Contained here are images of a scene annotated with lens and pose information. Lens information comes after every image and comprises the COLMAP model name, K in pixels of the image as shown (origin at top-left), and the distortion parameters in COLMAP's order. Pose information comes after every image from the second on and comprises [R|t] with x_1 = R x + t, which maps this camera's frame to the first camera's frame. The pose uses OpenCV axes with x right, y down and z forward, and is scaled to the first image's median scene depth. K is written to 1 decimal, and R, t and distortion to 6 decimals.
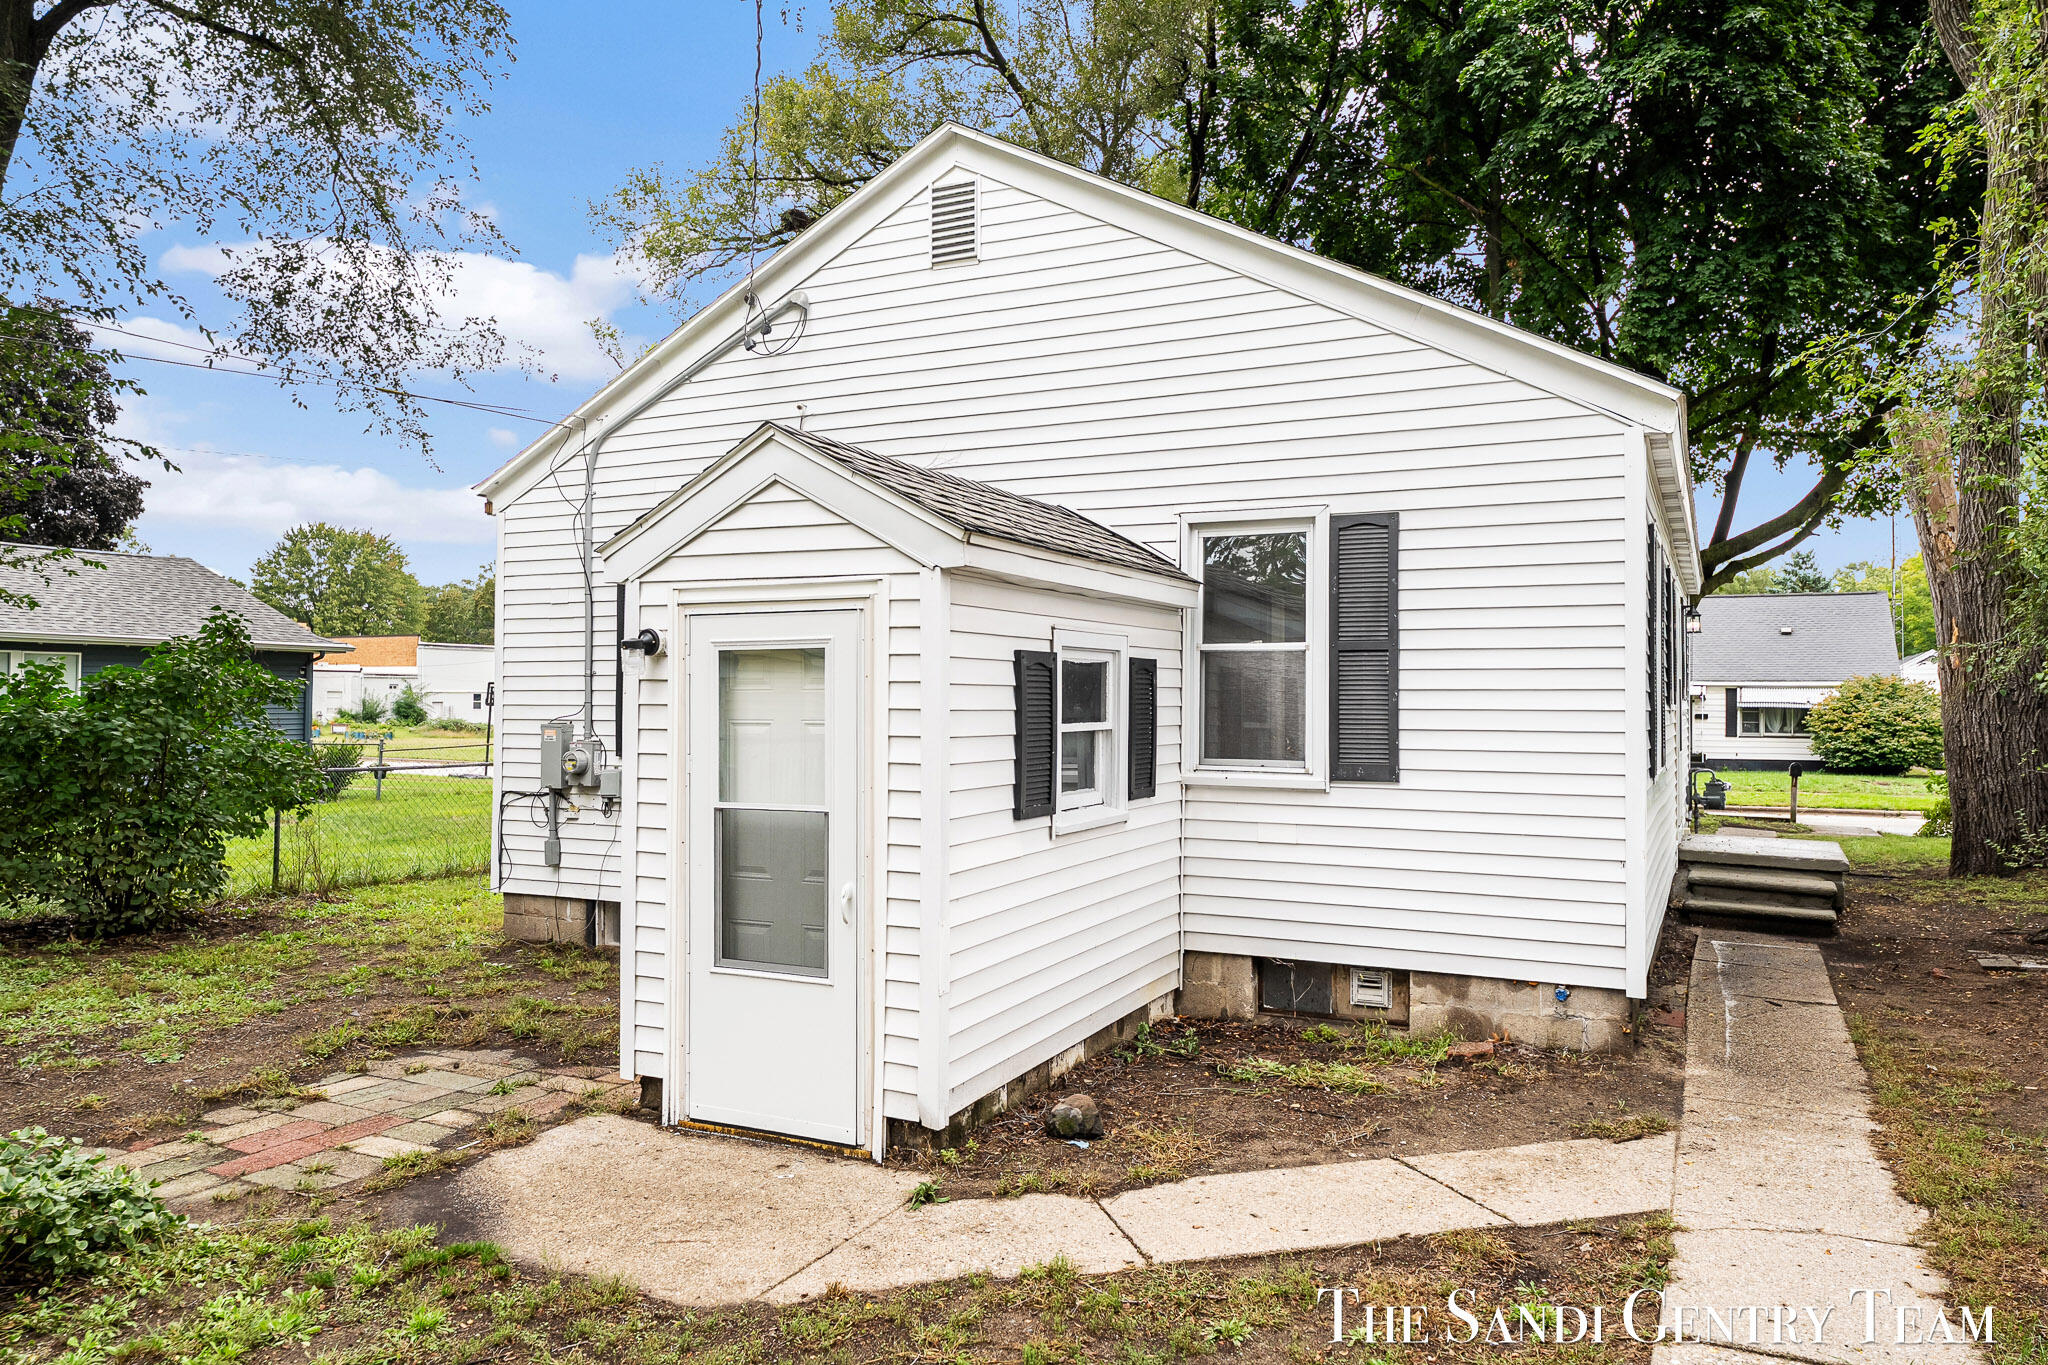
lens RADIAL K [[1401.8, 0, 1026.3], [0, 1401.8, 654.7], [0, 0, 1]] dist [0.002858, 0.000485]
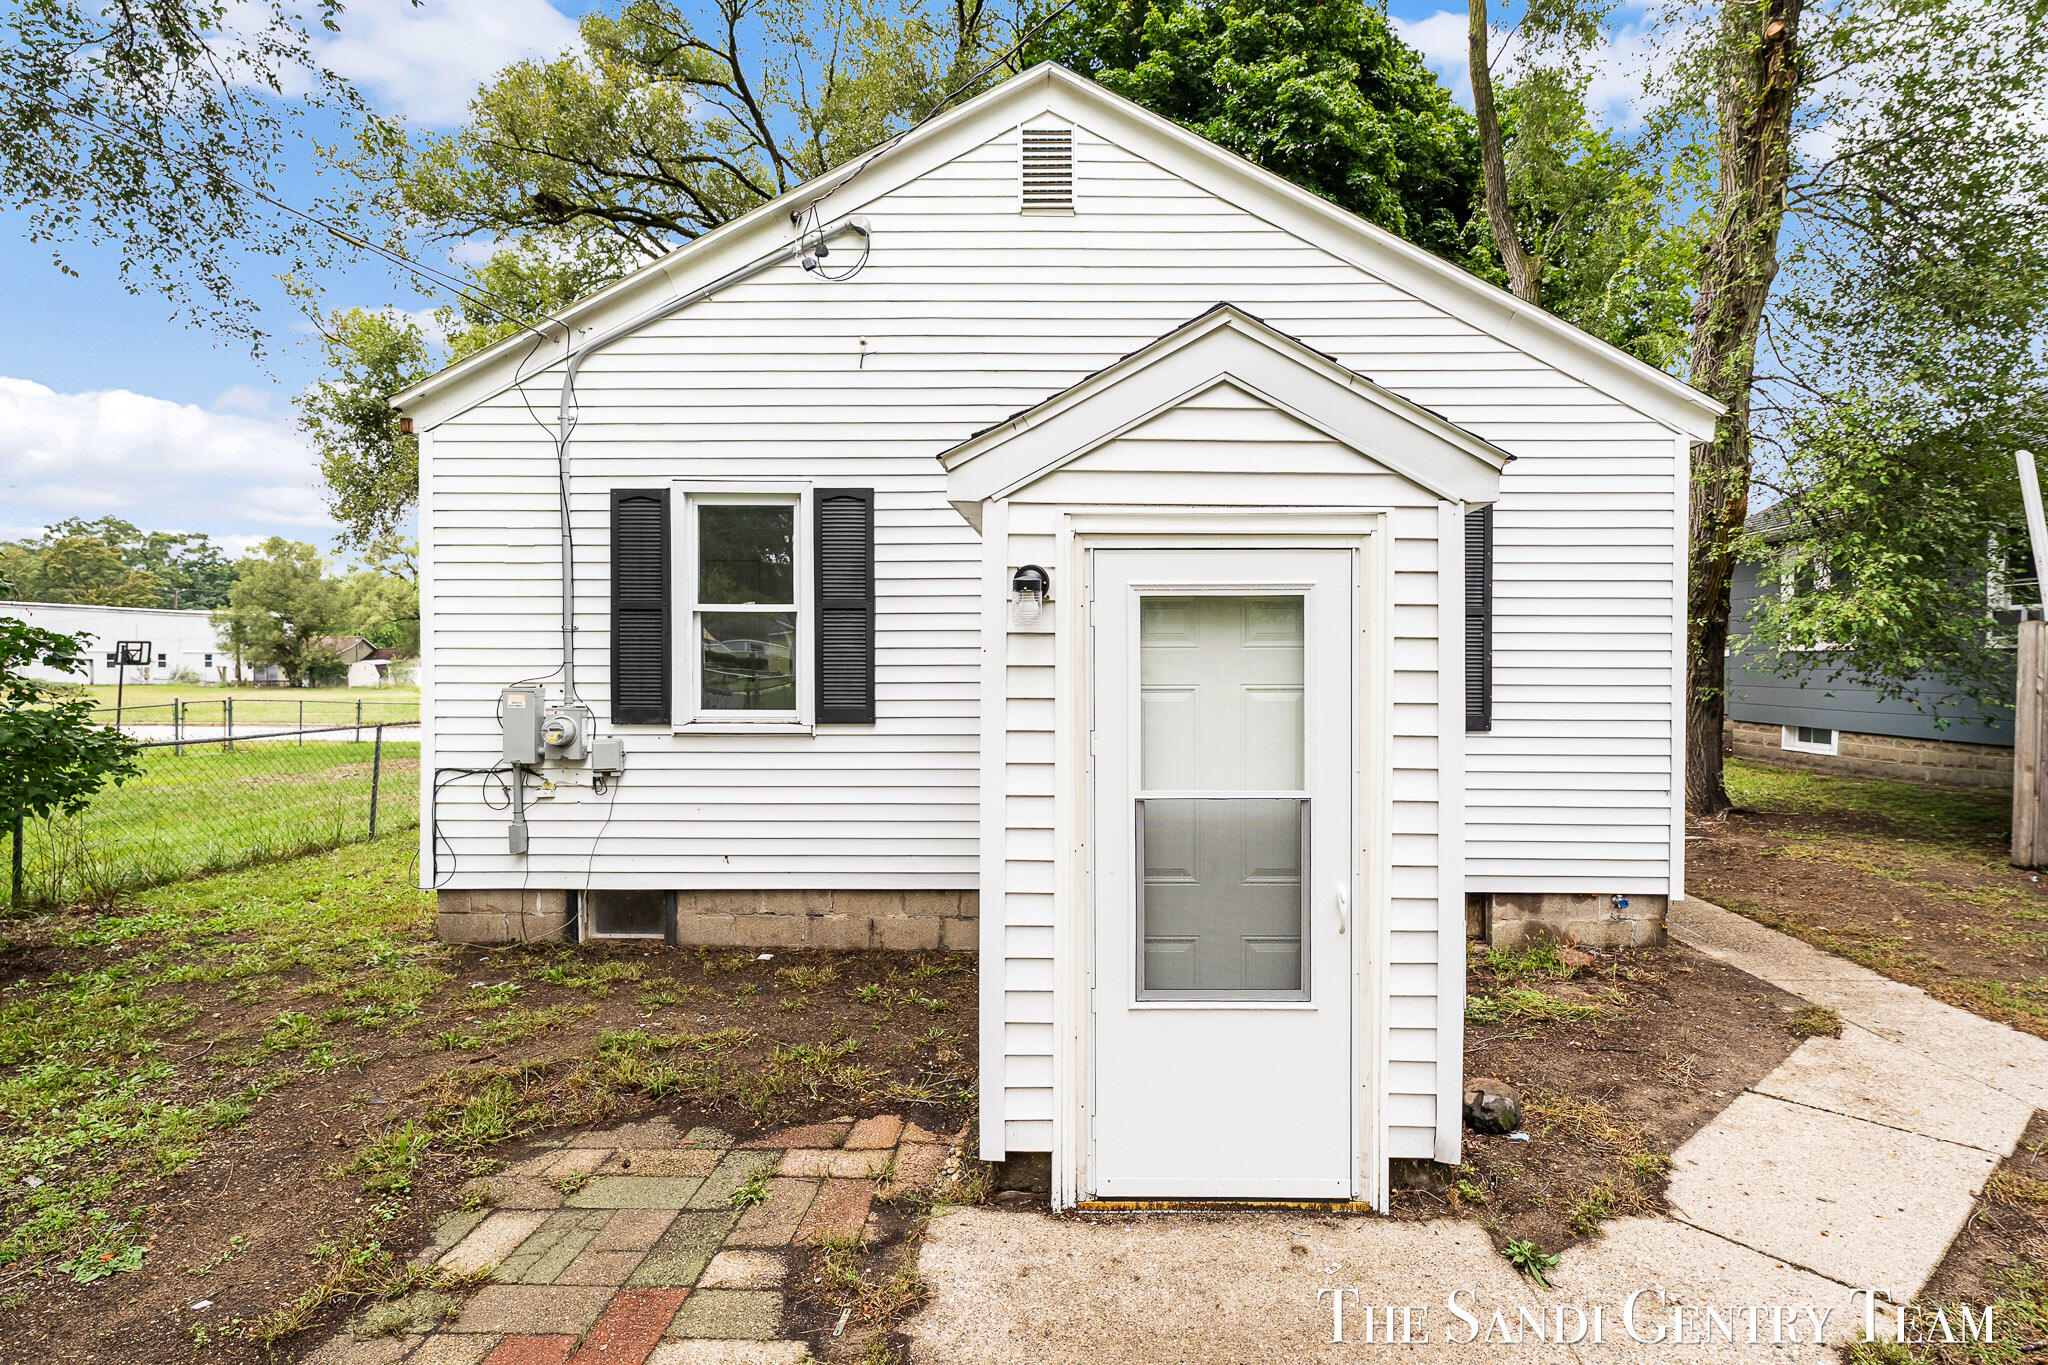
lens RADIAL K [[1004.9, 0, 1103.1], [0, 1004.9, 667.3], [0, 0, 1]] dist [-0.002268, 0.000300]
pose [[0.901187, -0.003845, 0.433413, -0.451023], [-0.013884, 0.999191, 0.037734, 0.014629], [-0.433207, -0.040023, 0.900405, 0.481058]]
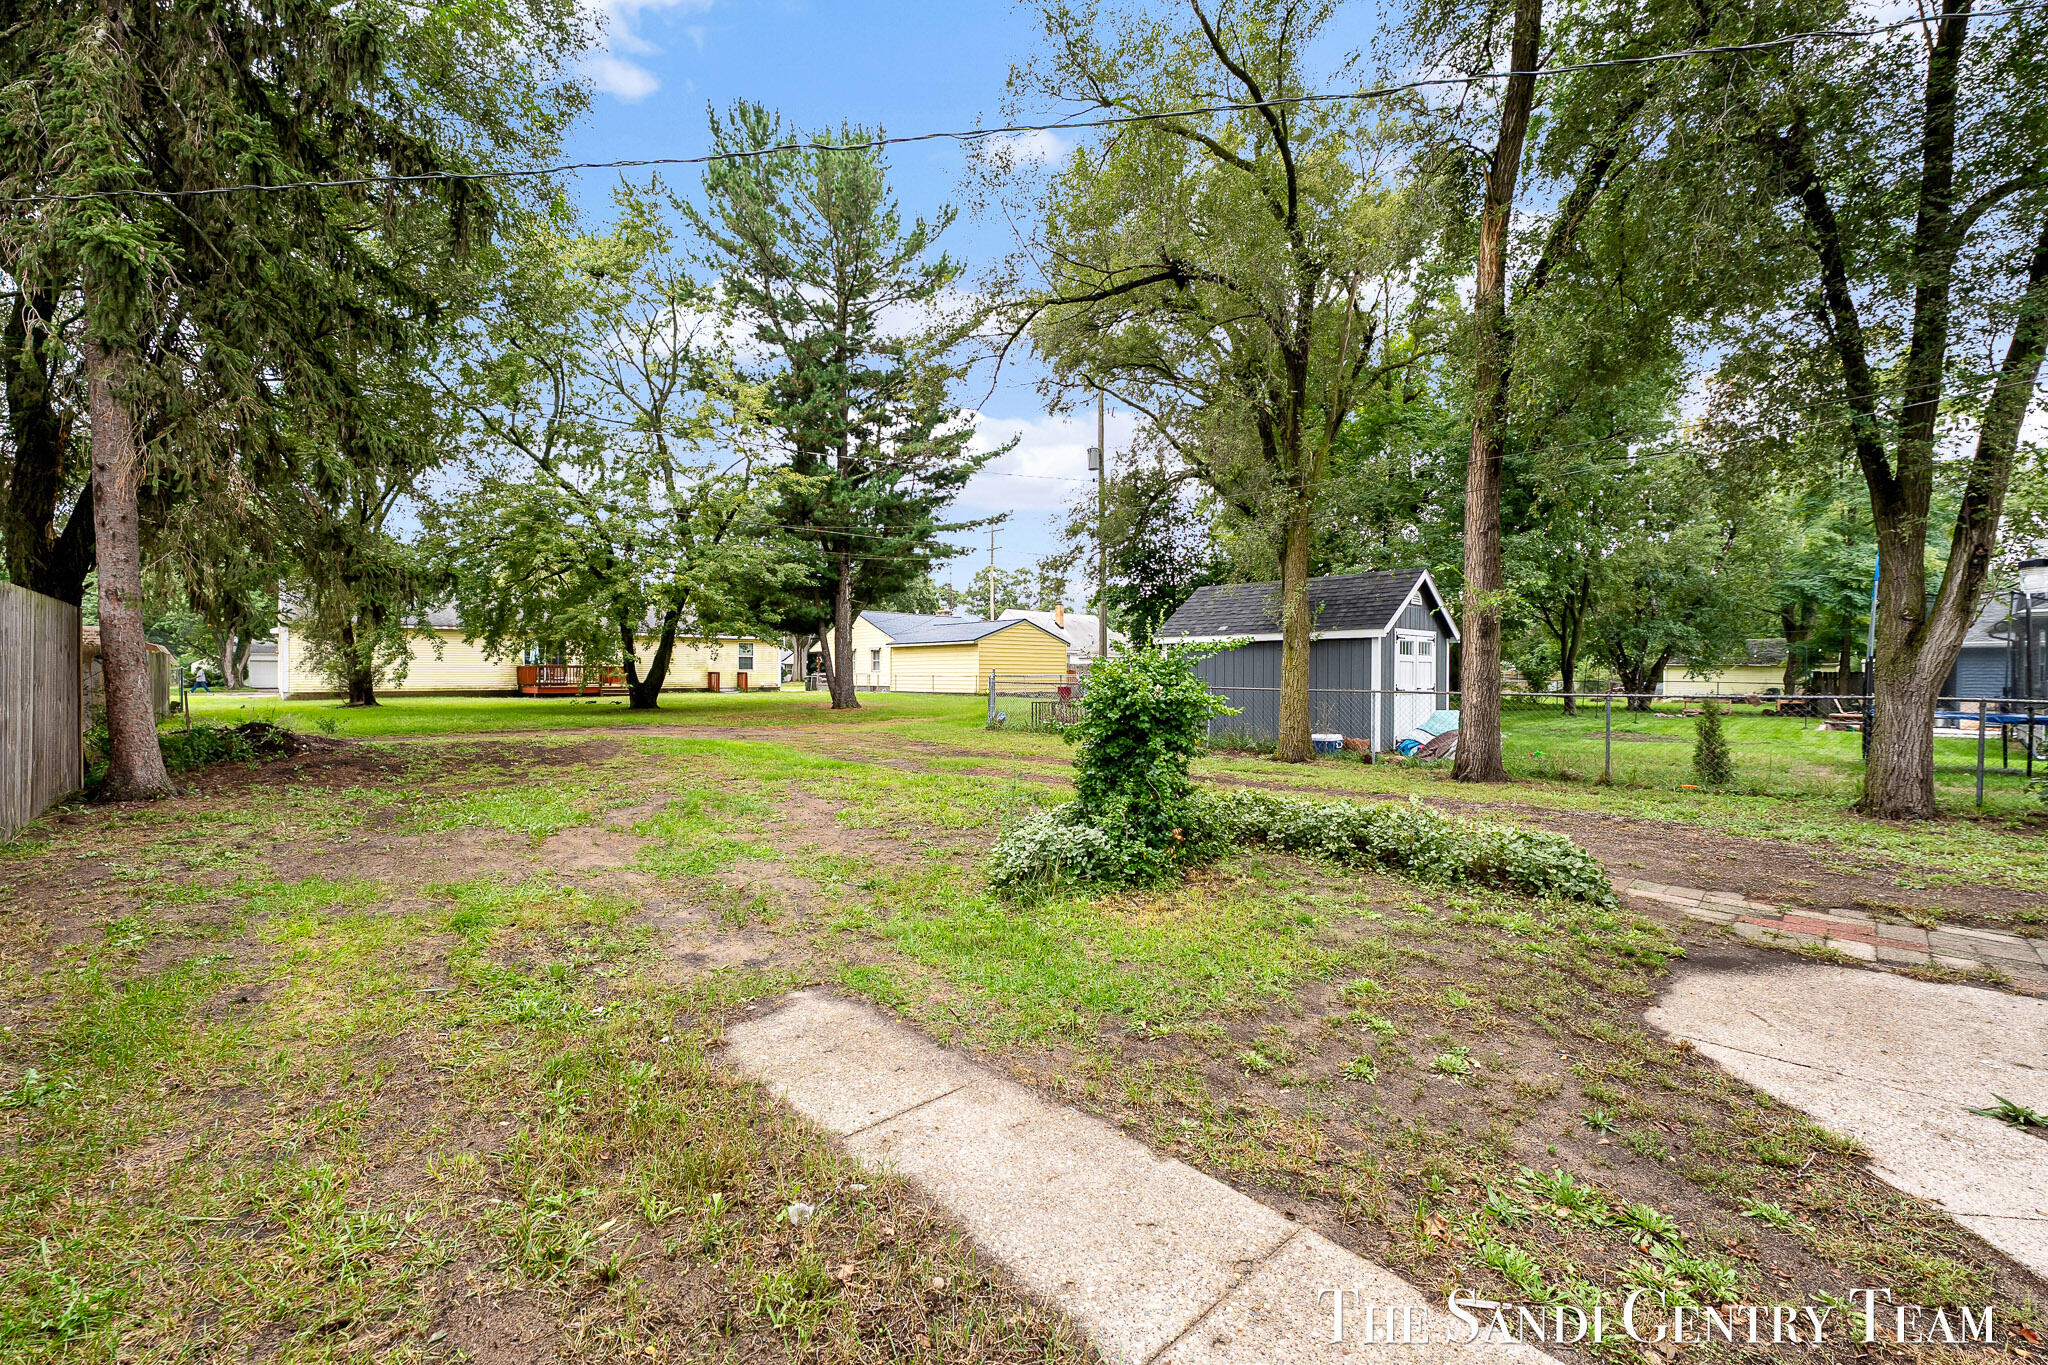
lens RADIAL K [[824.4, 0, 1024.0], [0, 824.4, 682.5], [0, 0, 1]] dist [0.000502, 0.000127]
pose [[-0.353940, -0.010557, -0.935208, 0.558855], [0.015378, 0.999735, -0.017105, 0.076052], [0.935142, -0.020435, -0.353685, 0.472680]]
